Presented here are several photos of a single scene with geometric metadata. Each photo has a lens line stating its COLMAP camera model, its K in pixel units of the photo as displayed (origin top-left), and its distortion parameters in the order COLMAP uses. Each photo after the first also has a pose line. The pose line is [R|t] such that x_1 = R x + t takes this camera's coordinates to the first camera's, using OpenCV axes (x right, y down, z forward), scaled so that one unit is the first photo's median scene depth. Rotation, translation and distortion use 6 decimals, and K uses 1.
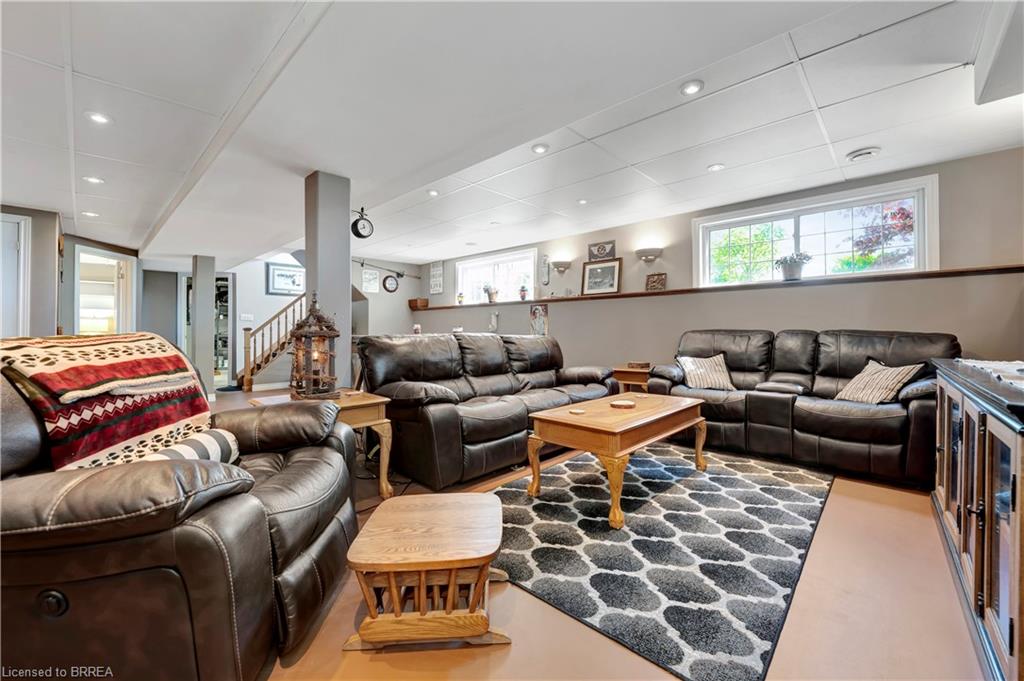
lens RADIAL K [[405.4, 0, 507.7], [0, 405.4, 334.3], [0, 0, 1]] dist [-0.003012, -0.000061]
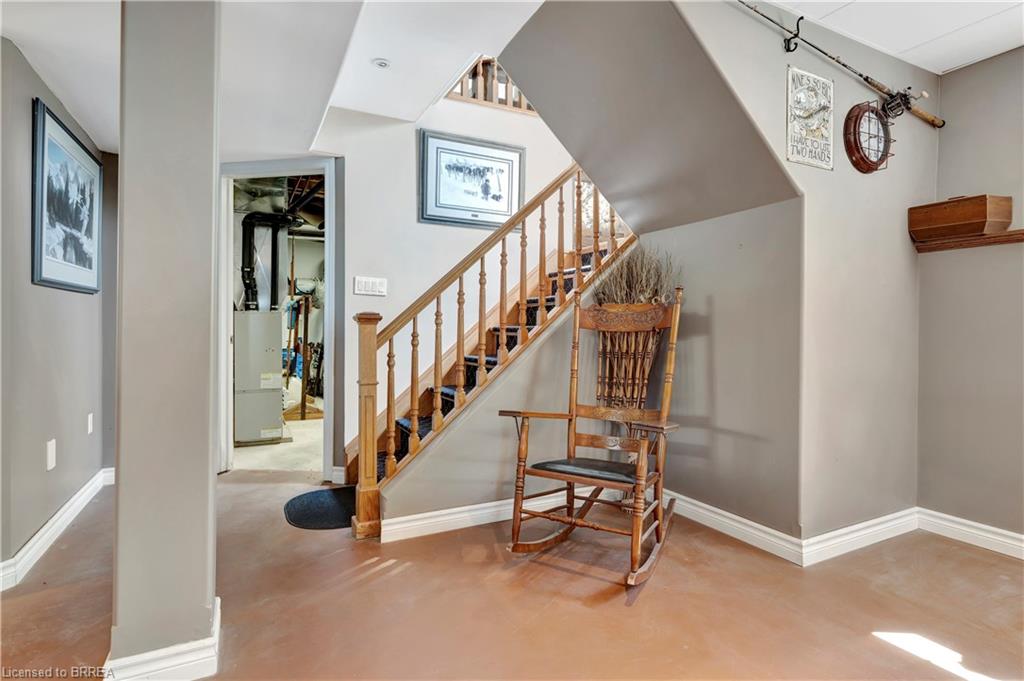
lens RADIAL K [[512.9, 0, 508.7], [0, 512.9, 335.9], [0, 0, 1]] dist [0.006086, 0.001977]
pose [[0.946286, 0.013359, -0.323055, -0.491050], [-0.009420, 0.999861, 0.013756, -0.006987], [0.323194, -0.009975, 0.946280, 0.783454]]
